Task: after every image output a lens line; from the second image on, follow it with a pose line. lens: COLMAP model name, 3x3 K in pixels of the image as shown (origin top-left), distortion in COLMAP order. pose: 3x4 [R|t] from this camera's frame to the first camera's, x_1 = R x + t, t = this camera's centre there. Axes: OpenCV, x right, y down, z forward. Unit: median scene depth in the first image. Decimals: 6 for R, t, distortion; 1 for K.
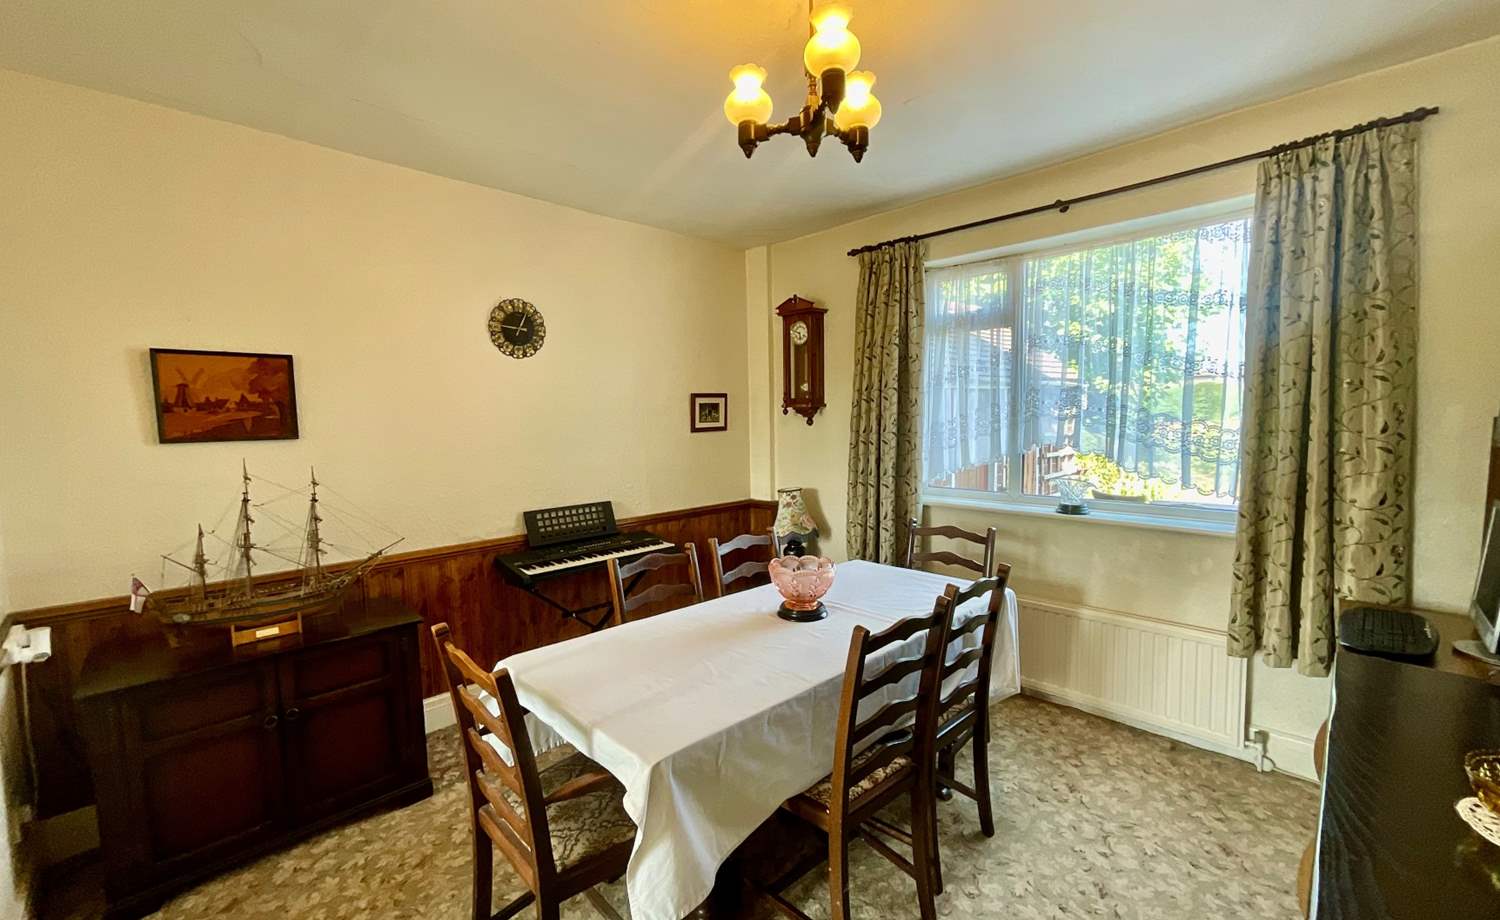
lens RADIAL K [[608.3, 0, 749.3], [0, 608.3, 464.4], [0, 0, 1]] dist [-0.001077, 0.000534]
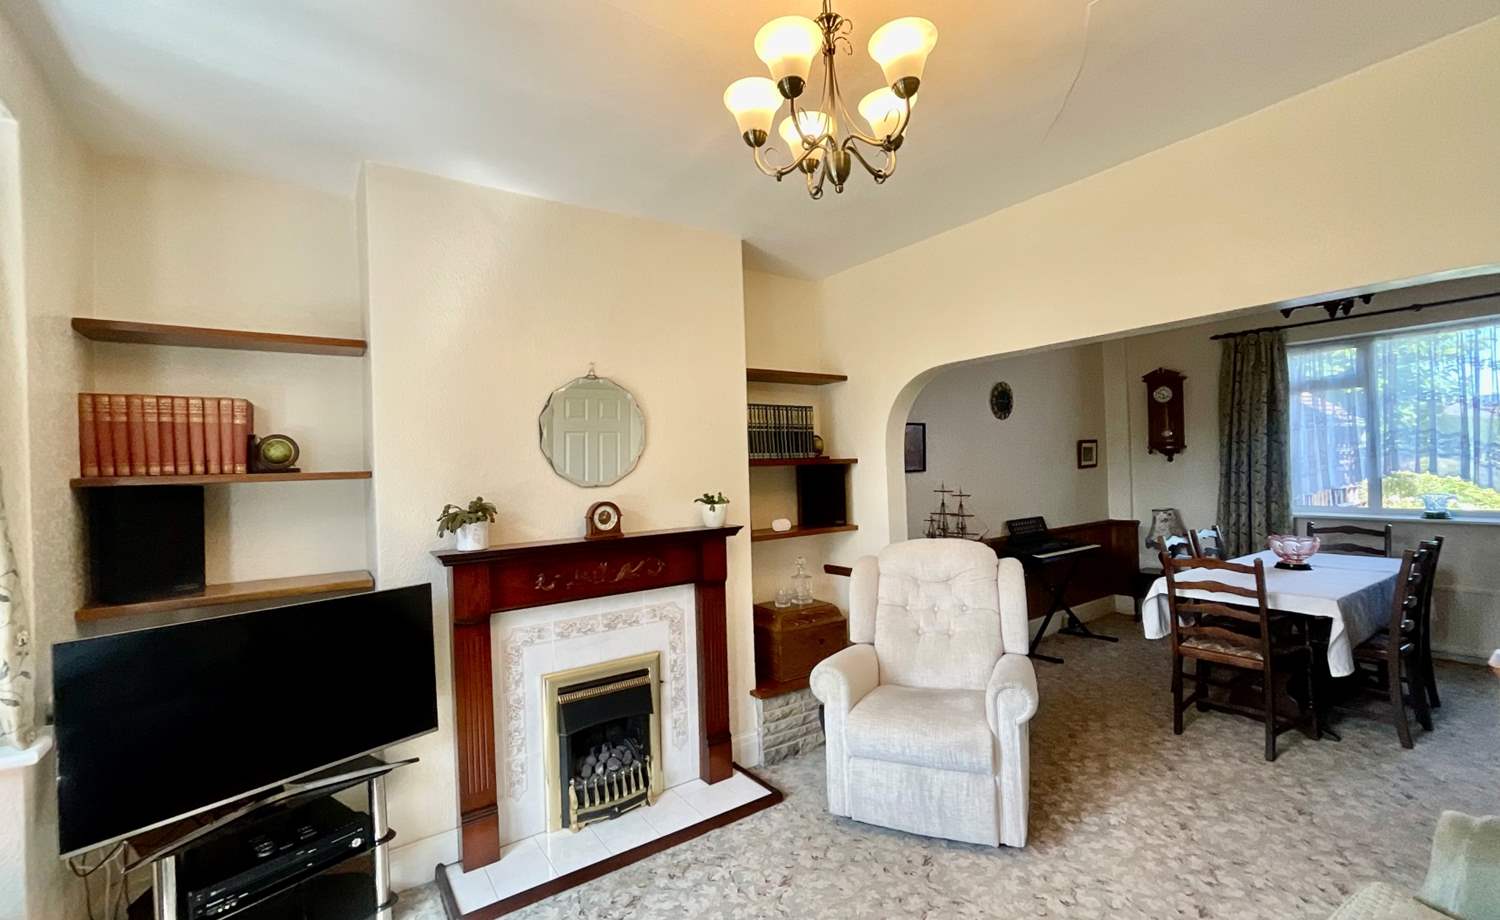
lens RADIAL K [[640.5, 0, 753.2], [0, 640.5, 460.0], [0, 0, 1]] dist [0.002048, 0.000965]
pose [[0.987025, -0.018124, -0.159541, -0.691138], [0.004221, 0.996195, -0.087056, 0.060061], [0.160512, 0.085253, 0.983345, -0.636142]]
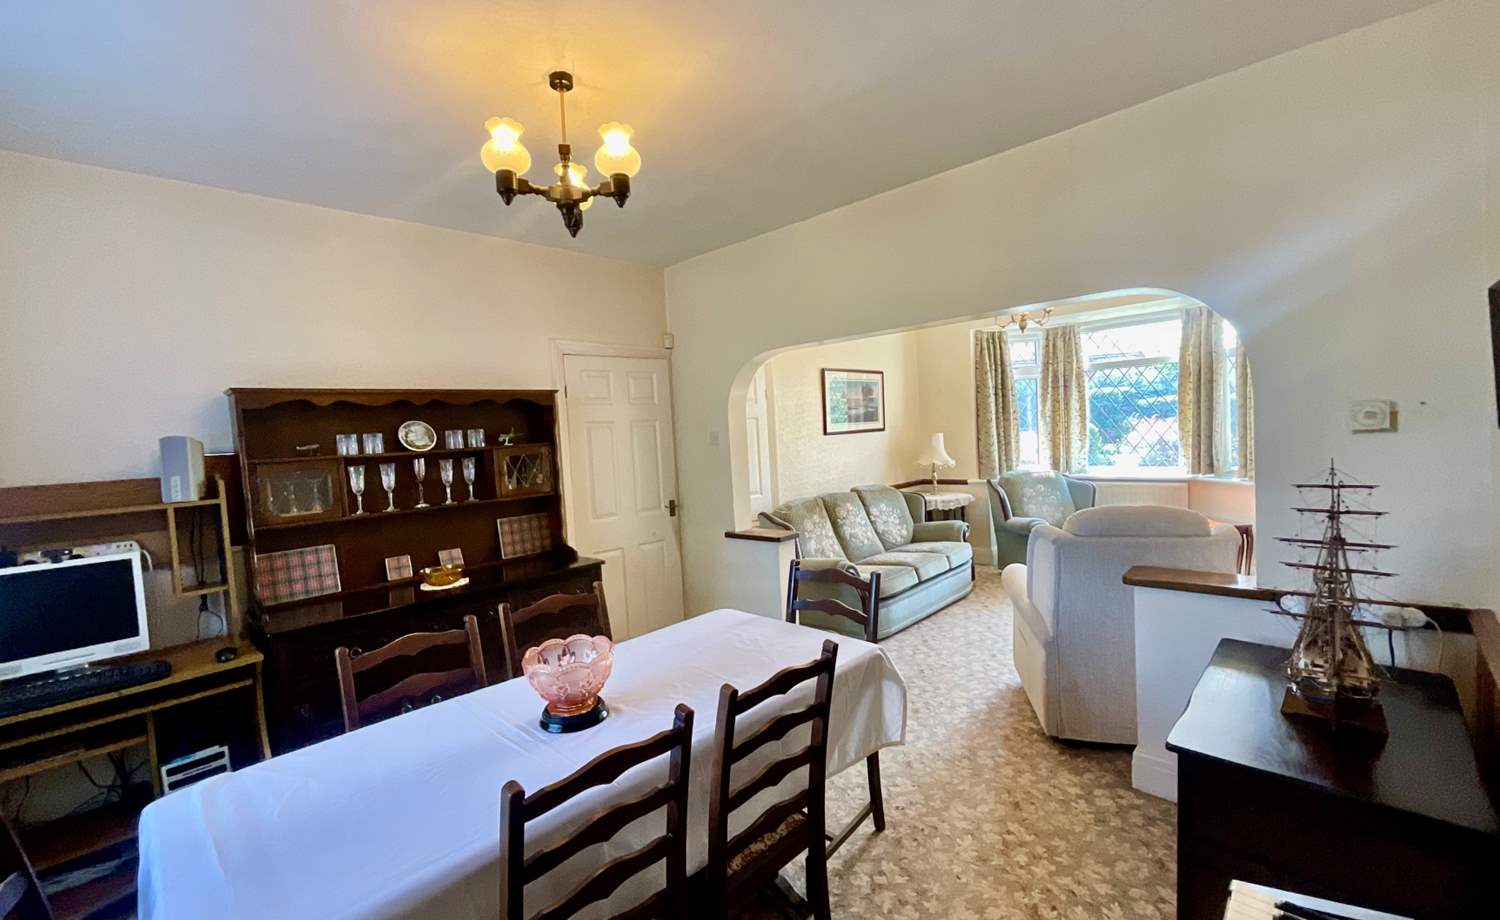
lens RADIAL K [[629.6, 0, 750.0], [0, 629.6, 460.0], [0, 0, 1]] dist [0.001696, 0.000521]
pose [[-0.997265, 0.072880, -0.012288, -0.092930], [0.070730, 0.989329, 0.127379, -0.099185], [0.021440, 0.126162, -0.991778, 1.101482]]
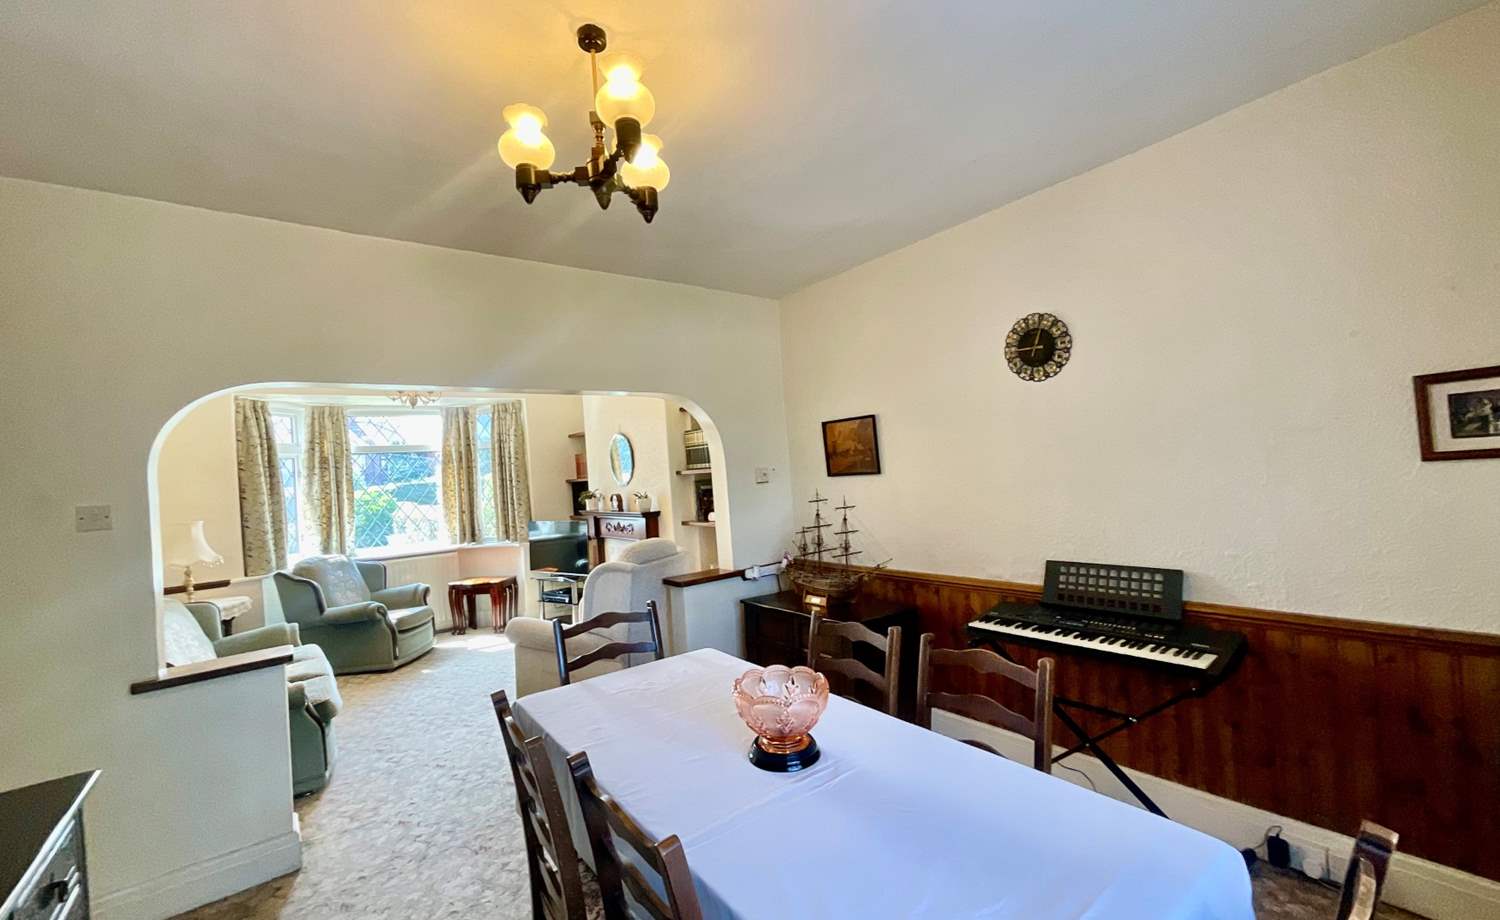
lens RADIAL K [[608.3, 0, 749.3], [0, 608.3, 464.4], [0, 0, 1]] dist [-0.001077, 0.000534]
pose [[-0.125765, 0.015287, -0.991942, 0.492635], [-0.009324, 0.999819, 0.016590, -0.062053], [0.992016, 0.011335, -0.125600, 0.651662]]
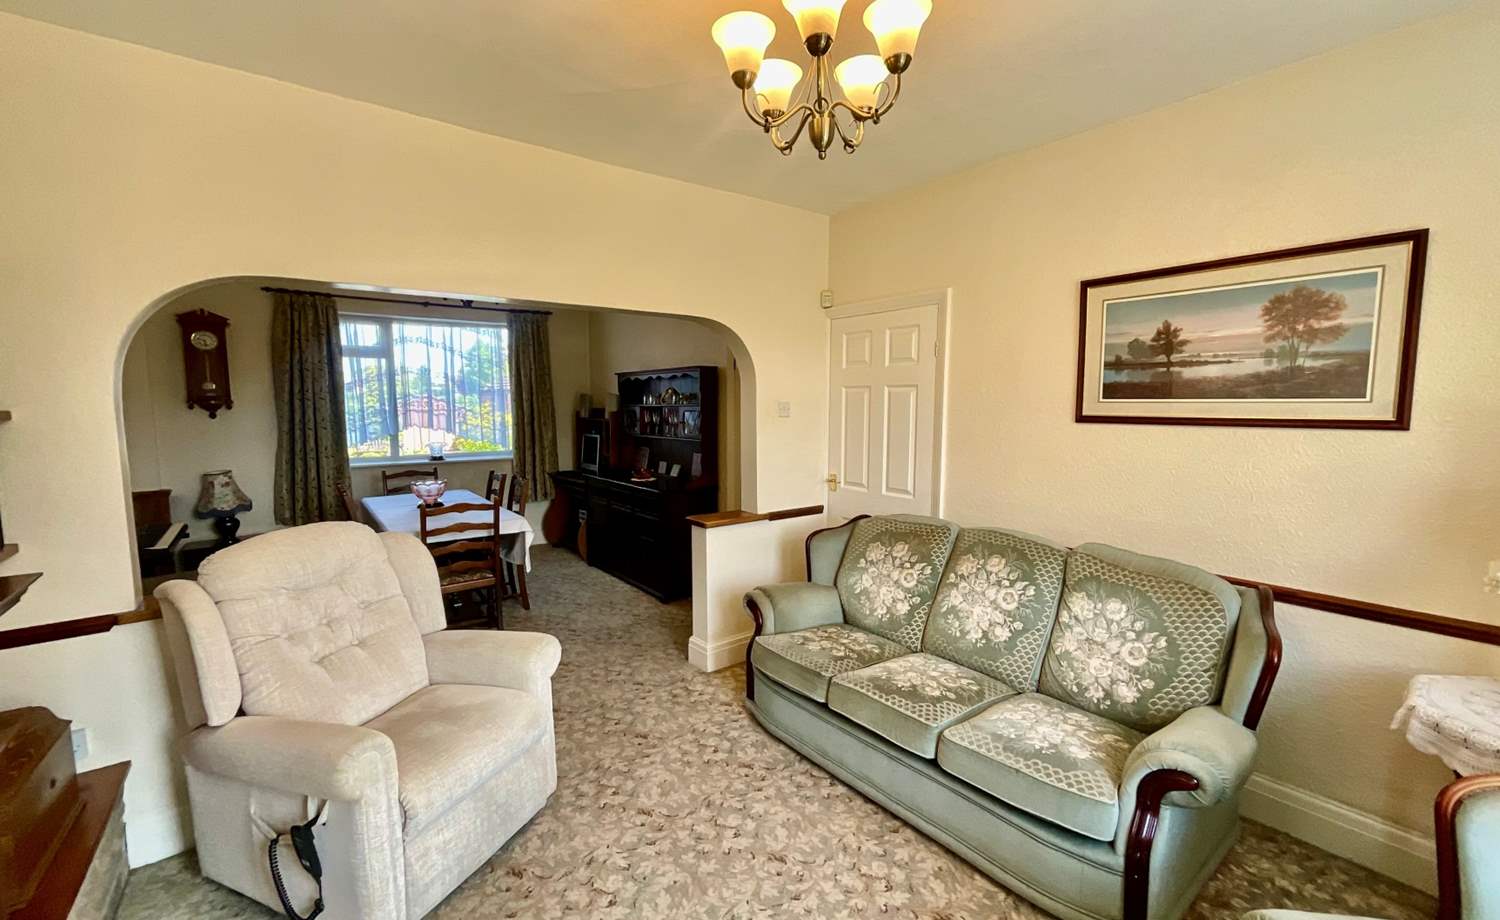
lens RADIAL K [[608.3, 0, 749.3], [0, 608.3, 464.4], [0, 0, 1]] dist [-0.001077, 0.000534]
pose [[0.103104, -0.087815, 0.990787, -1.153511], [0.080029, 0.993598, 0.079736, 0.015702], [-0.991446, 0.071070, 0.109472, -0.185962]]
